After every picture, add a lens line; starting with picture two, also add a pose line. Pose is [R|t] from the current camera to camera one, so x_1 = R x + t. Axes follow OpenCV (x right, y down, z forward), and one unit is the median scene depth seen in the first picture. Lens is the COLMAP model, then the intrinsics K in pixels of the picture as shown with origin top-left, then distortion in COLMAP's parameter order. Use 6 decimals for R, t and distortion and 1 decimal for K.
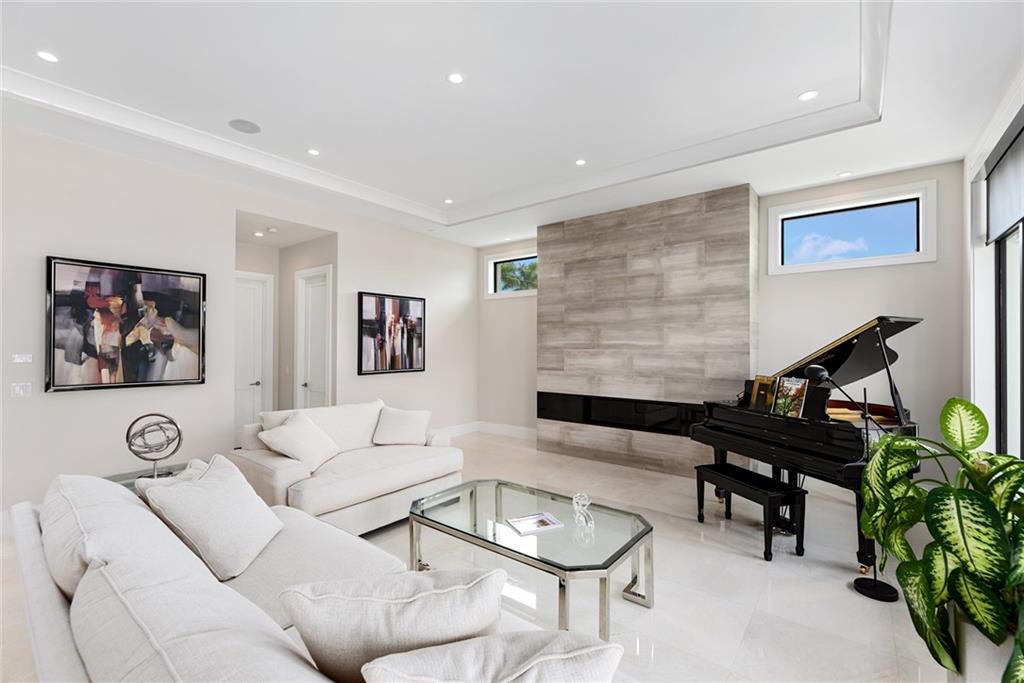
lens RADIAL K [[435.9, 0, 509.6], [0, 435.9, 346.4], [0, 0, 1]] dist [-0.009270, 0.002826]
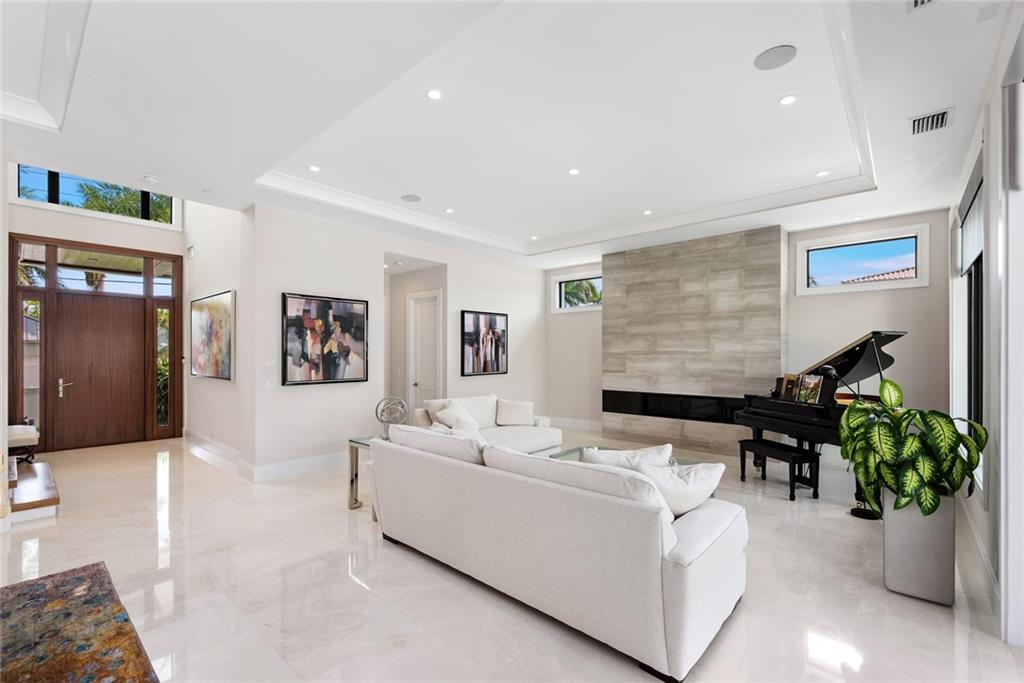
lens RADIAL K [[435.9, 0, 508.9], [0, 435.9, 356.1], [0, 0, 1]] dist [-0.009270, 0.002826]
pose [[0.998080, -0.003617, -0.061837, -0.143591], [0.004118, 0.999960, 0.007984, -0.002123], [0.061806, -0.008223, 0.998054, -0.279811]]
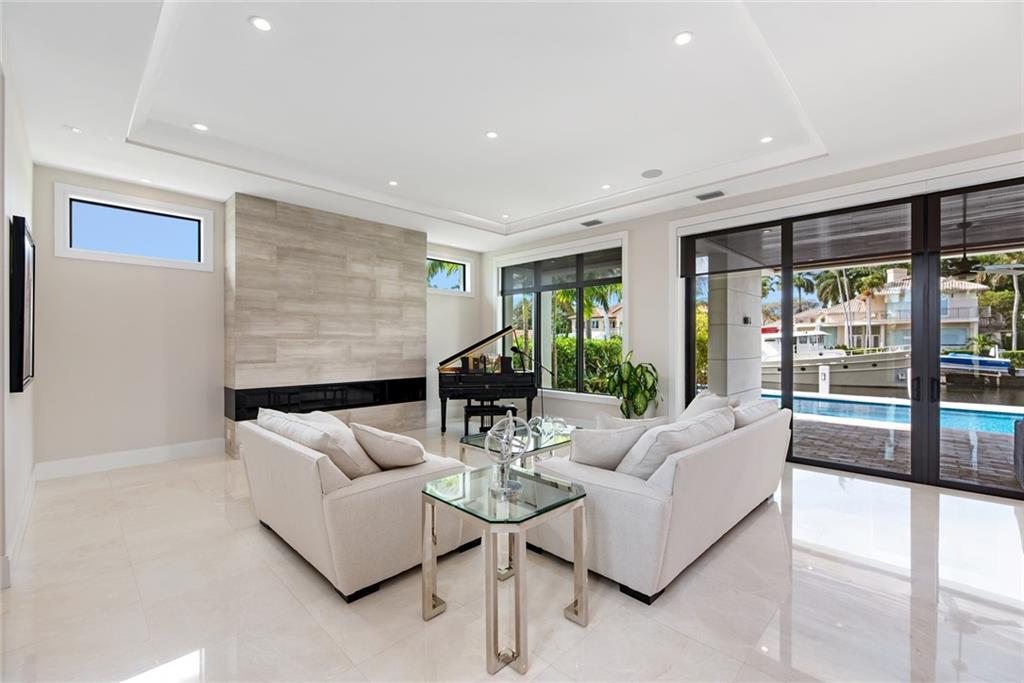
lens RADIAL K [[435.9, 0, 517.3], [0, 435.9, 347.3], [0, 0, 1]] dist [-0.009270, 0.002826]
pose [[0.095485, -0.013870, 0.995334, -0.833706], [-0.003242, 0.999893, 0.014244, 0.009665], [-0.995426, -0.004587, 0.095430, 0.447505]]
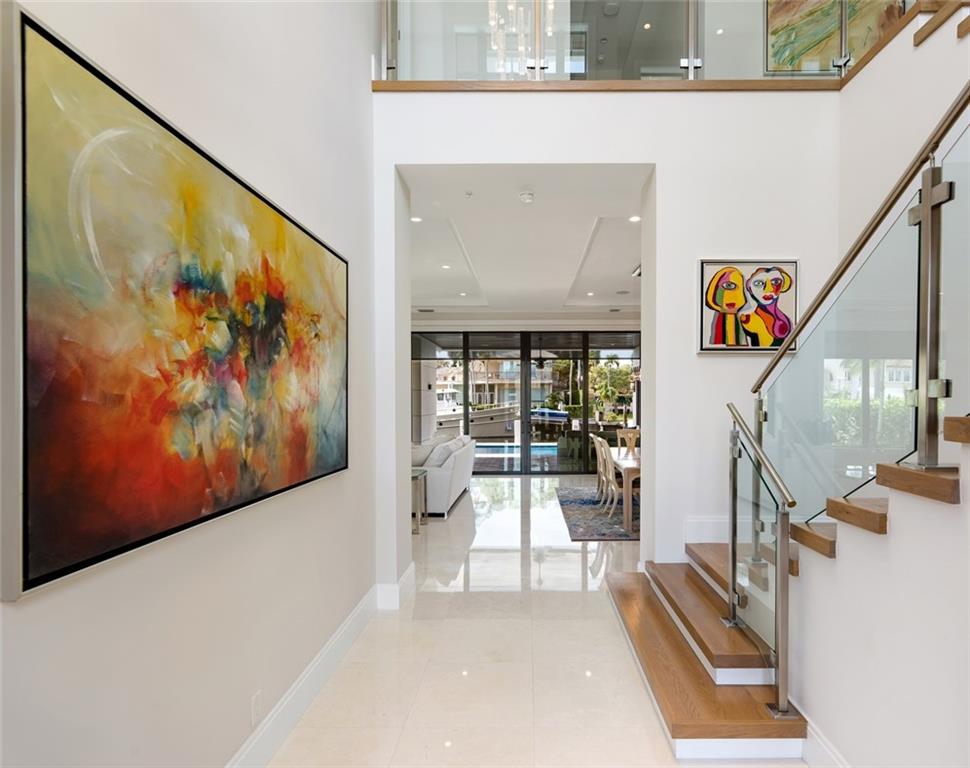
lens RADIAL K [[511.7, 0, 537.8], [0, 511.7, 406.5], [0, 0, 1]] dist [0.001665, 0.000115]
pose [[-0.636263, -0.016082, 0.771304, -1.473444], [-0.006055, 0.999856, 0.015853, -0.013679], [-0.771448, 0.005416, -0.636269, 0.955480]]
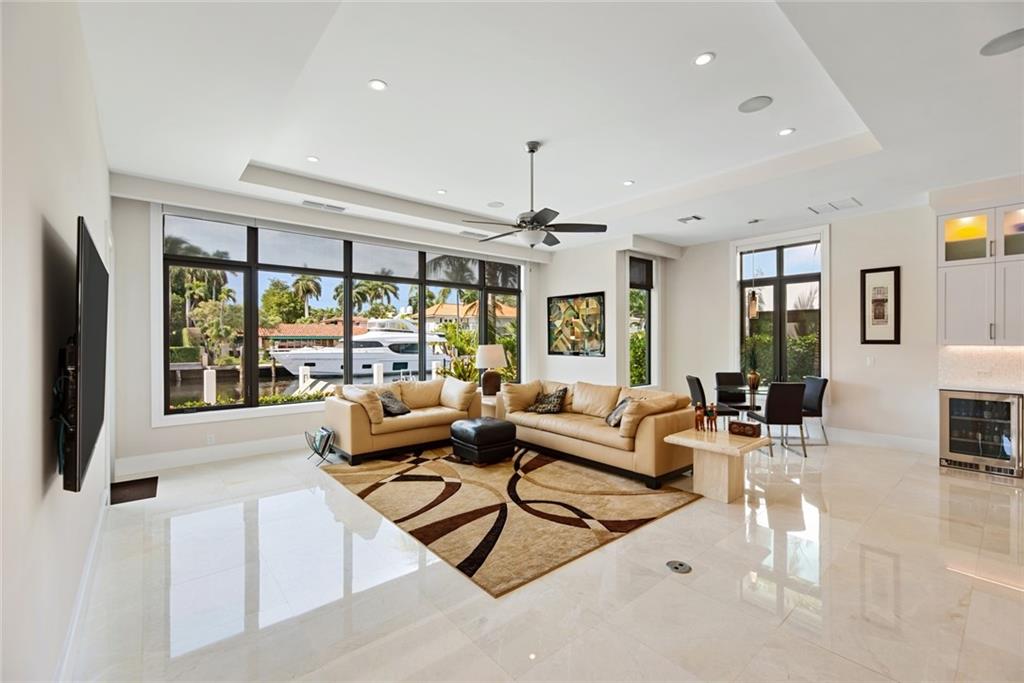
lens RADIAL K [[435.9, 0, 508.9], [0, 435.9, 336.7], [0, 0, 1]] dist [-0.009270, 0.002826]
pose [[-0.980957, -0.001187, 0.194220, -0.547046], [-0.002948, 0.999957, -0.008780, 0.001460], [-0.194201, -0.009185, -0.980919, -0.661674]]
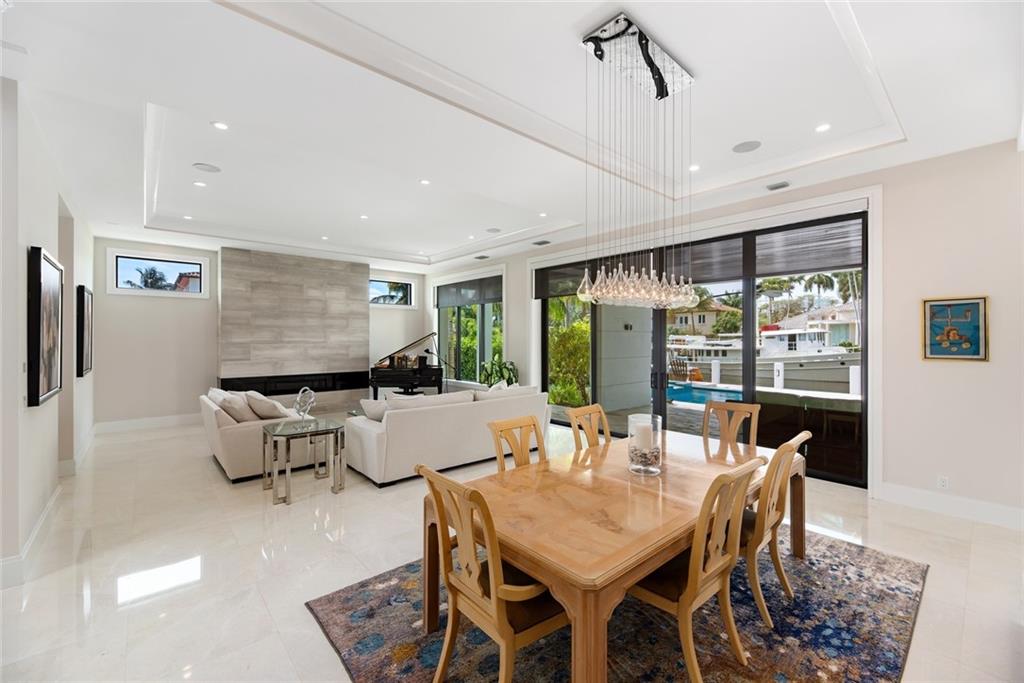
lens RADIAL K [[419.5, 0, 515.5], [0, 419.5, 342.2], [0, 0, 1]] dist [0.004446, -0.002864]
pose [[0.169795, -0.012193, 0.985404, -1.147188], [-0.003215, 0.999911, 0.012927, -0.022007], [-0.985474, -0.005363, 0.169740, -0.043492]]
